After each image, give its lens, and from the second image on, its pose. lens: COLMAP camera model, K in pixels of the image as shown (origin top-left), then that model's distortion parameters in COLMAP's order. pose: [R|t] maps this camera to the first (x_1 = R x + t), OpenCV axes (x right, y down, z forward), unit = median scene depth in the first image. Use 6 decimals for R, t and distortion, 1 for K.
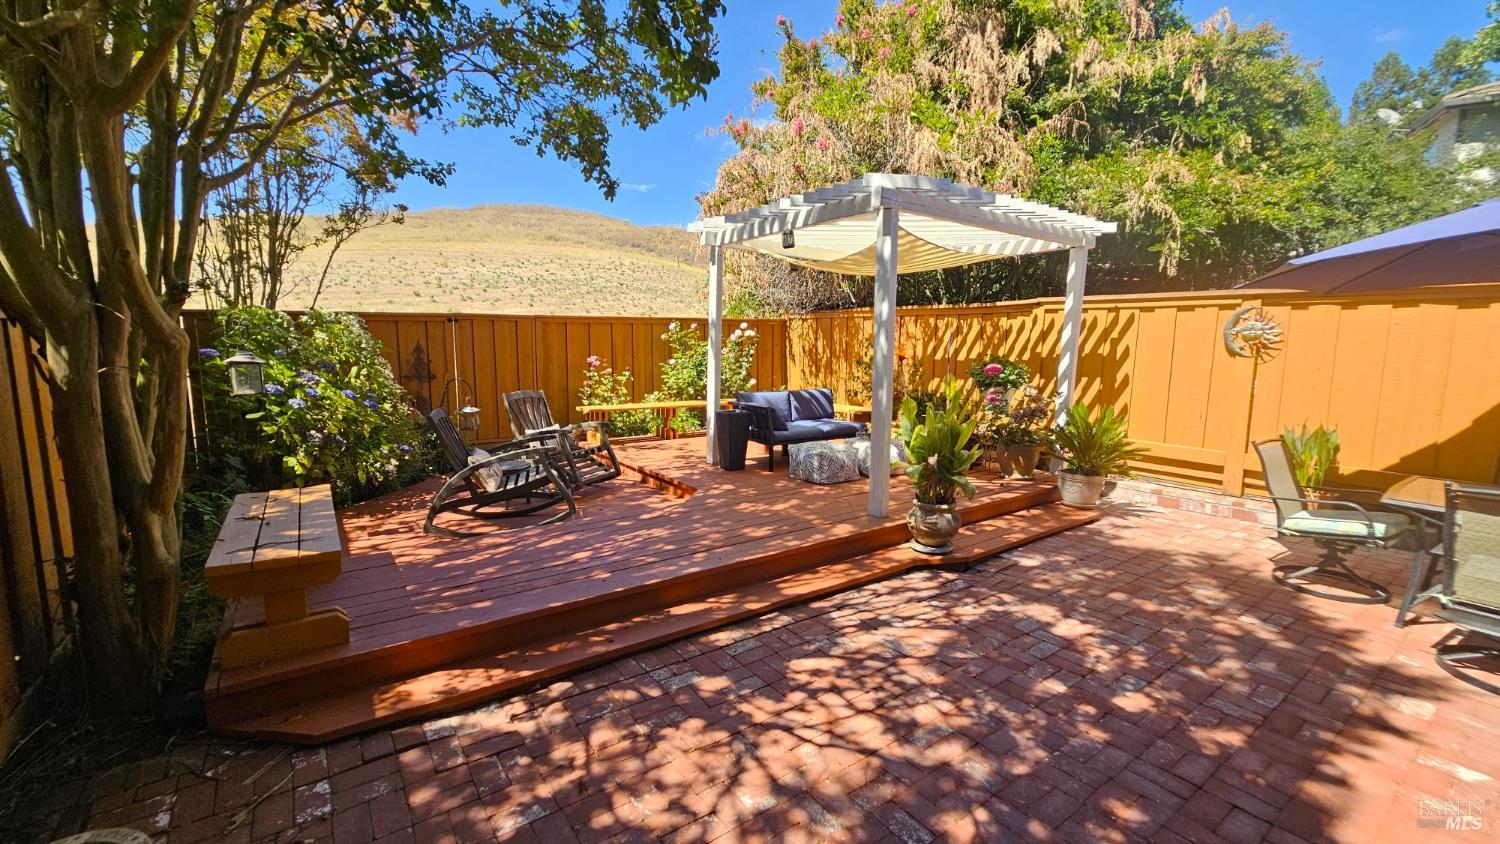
lens RADIAL K [[657.6, 0, 750.0], [0, 657.6, 422.0], [0, 0, 1]] dist [0.001207, 0.000081]
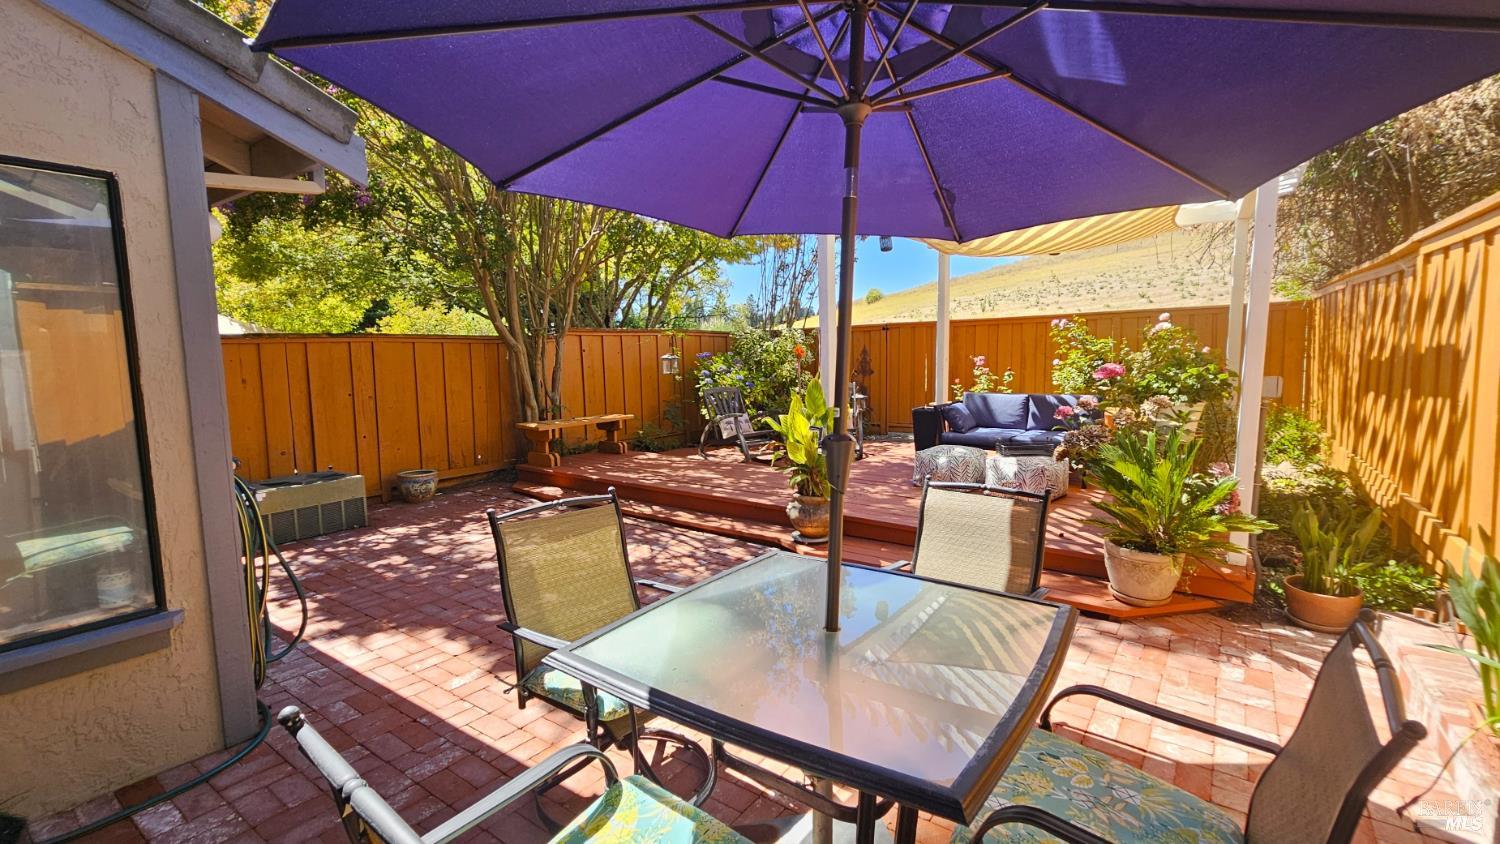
lens RADIAL K [[657.6, 0, 750.0], [0, 657.6, 422.0], [0, 0, 1]] dist [0.001207, 0.000081]
pose [[0.342610, 0.093693, -0.934794, 1.432435], [-0.108001, 0.992346, 0.059878, -0.044067], [0.933249, 0.080444, 0.350107, 0.650771]]
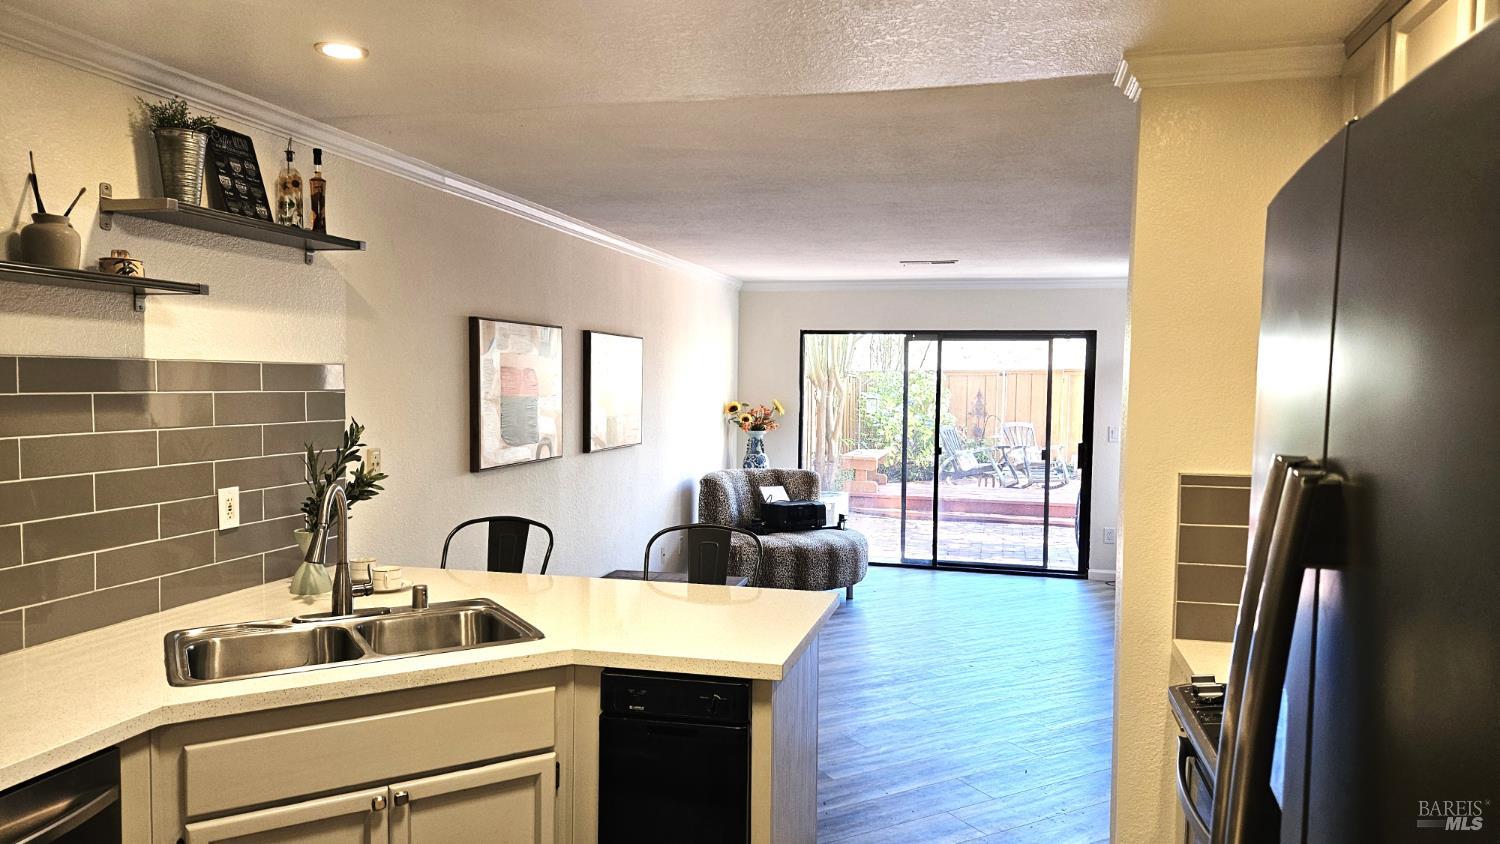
lens RADIAL K [[1060.1, 0, 750.0], [0, 1060.1, 422.0], [0, 0, 1]] dist [0.001971, 0.000429]
pose [[0.671907, 0.047080, -0.739138, 1.822338], [-0.111863, 0.992980, -0.038439, 0.196921], [0.732139, 0.108510, 0.672457, -1.923254]]
